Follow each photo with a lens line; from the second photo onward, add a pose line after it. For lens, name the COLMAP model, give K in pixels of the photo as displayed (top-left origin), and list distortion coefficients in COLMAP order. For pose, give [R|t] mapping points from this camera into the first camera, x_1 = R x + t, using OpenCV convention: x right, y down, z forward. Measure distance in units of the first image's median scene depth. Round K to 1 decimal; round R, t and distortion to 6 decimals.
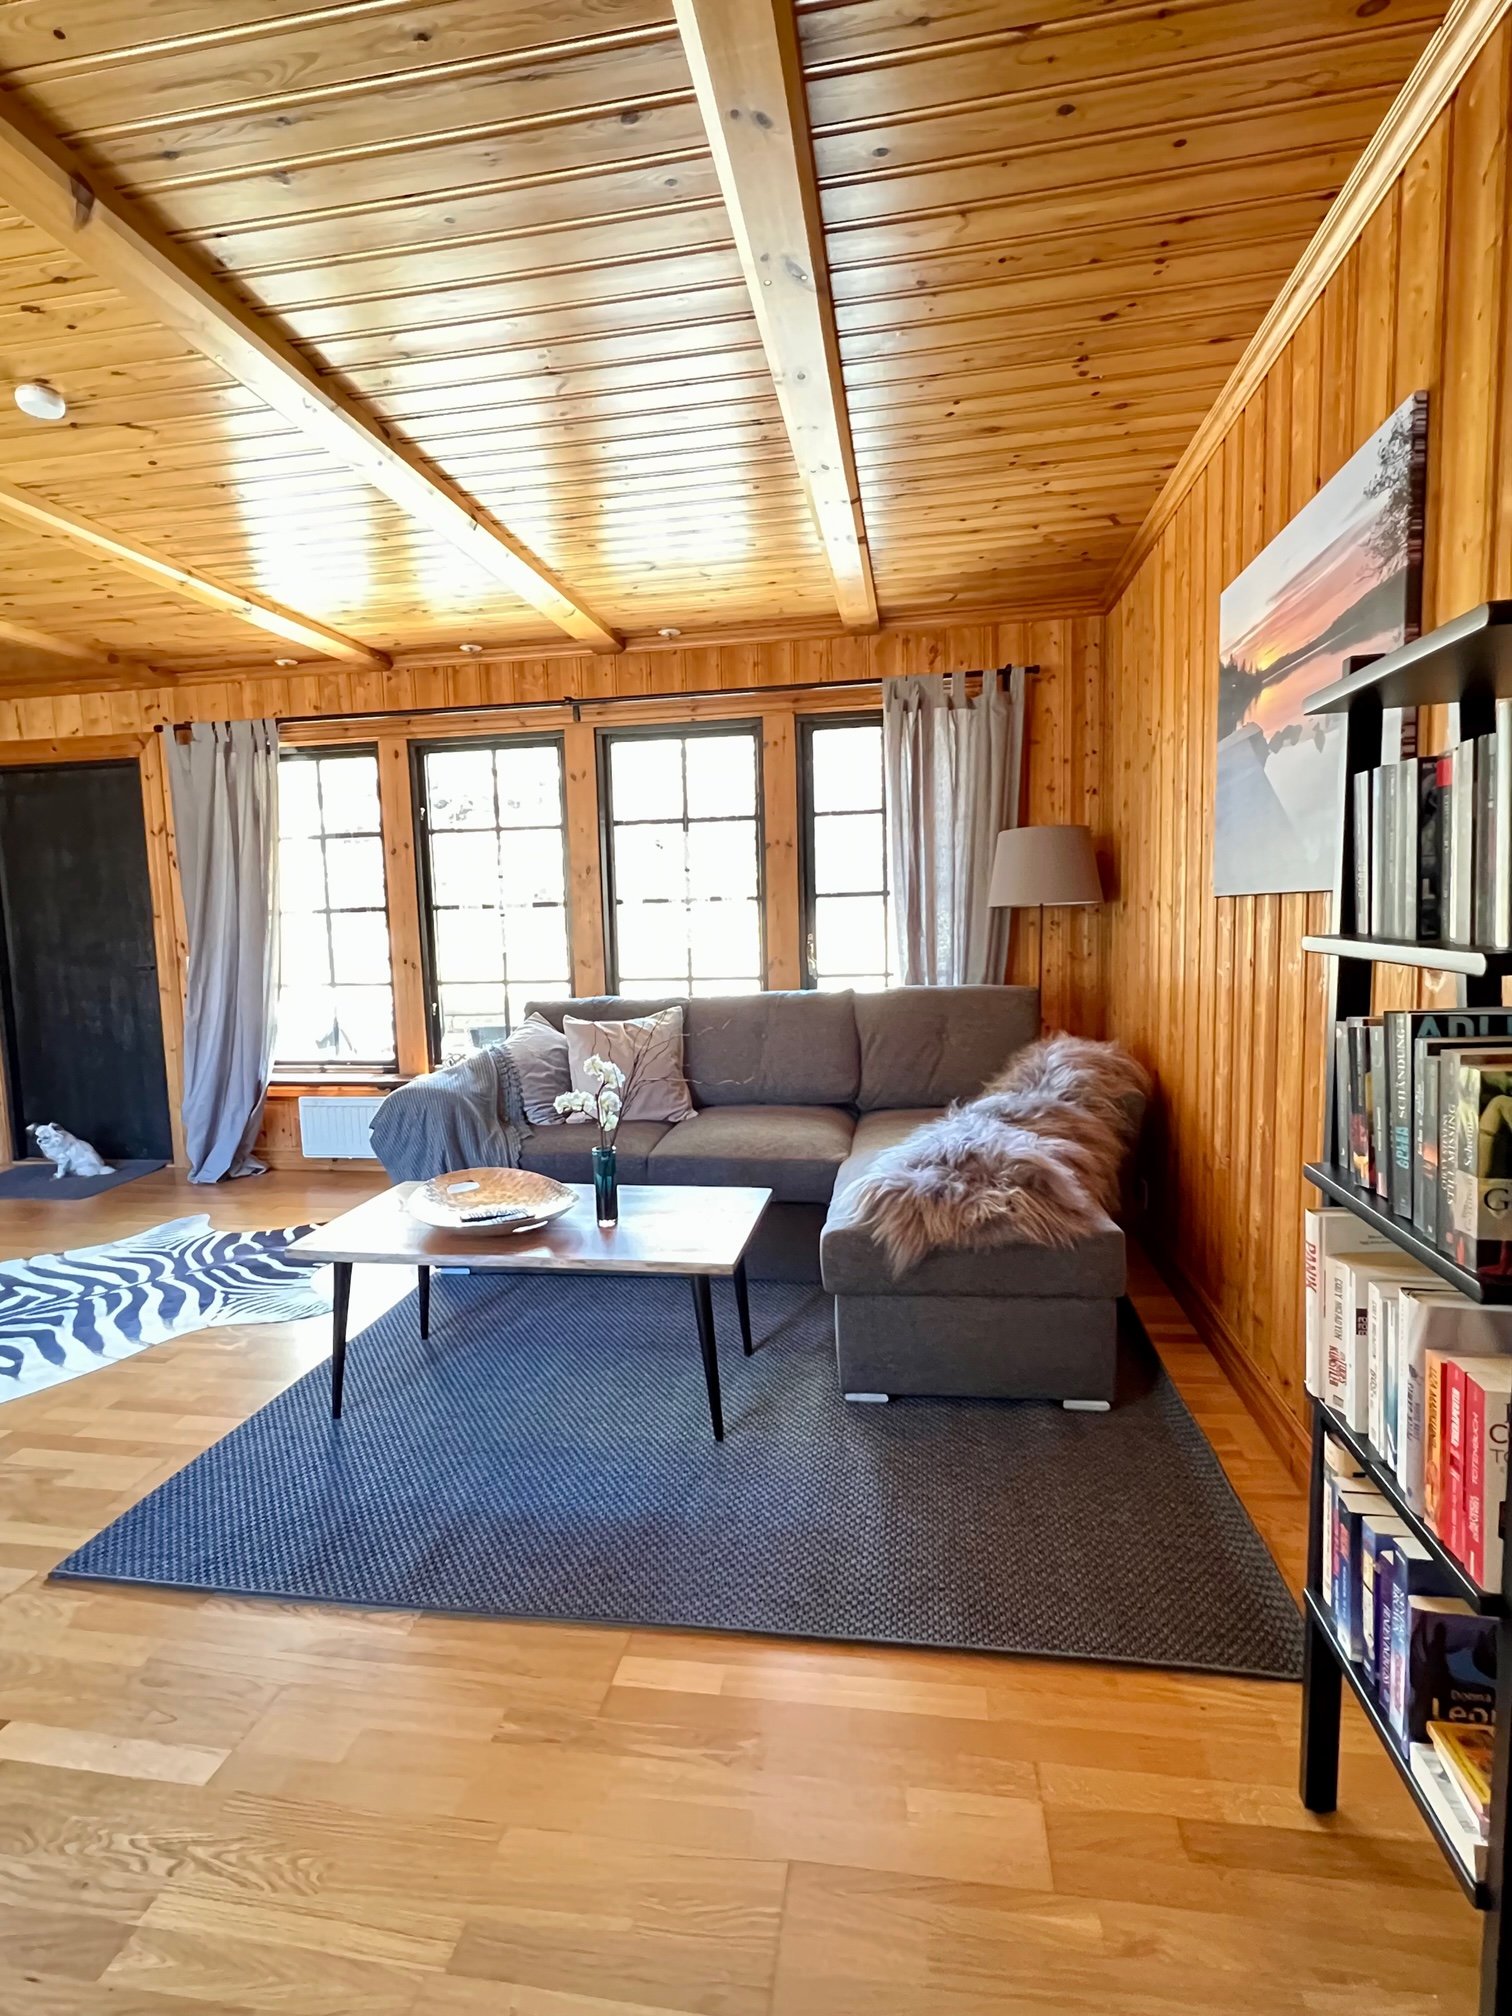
lens RADIAL K [[1009.8, 0, 745.8], [0, 1009.8, 1015.1], [0, 0, 1]] dist [-0.001218, 0.001053]
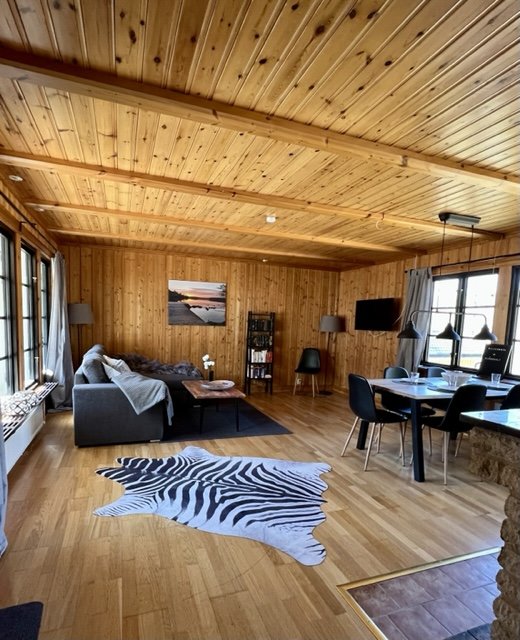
lens RADIAL K [[360.0, 0, 248.8], [0, 360.0, 360.9], [0, 0, 1]] dist [-0.002459, -0.000130]
pose [[-0.492056, -0.079004, 0.866971, -1.387470], [0.059386, 0.990508, 0.123966, -0.115949], [-0.868535, 0.112485, -0.482694, 1.269279]]
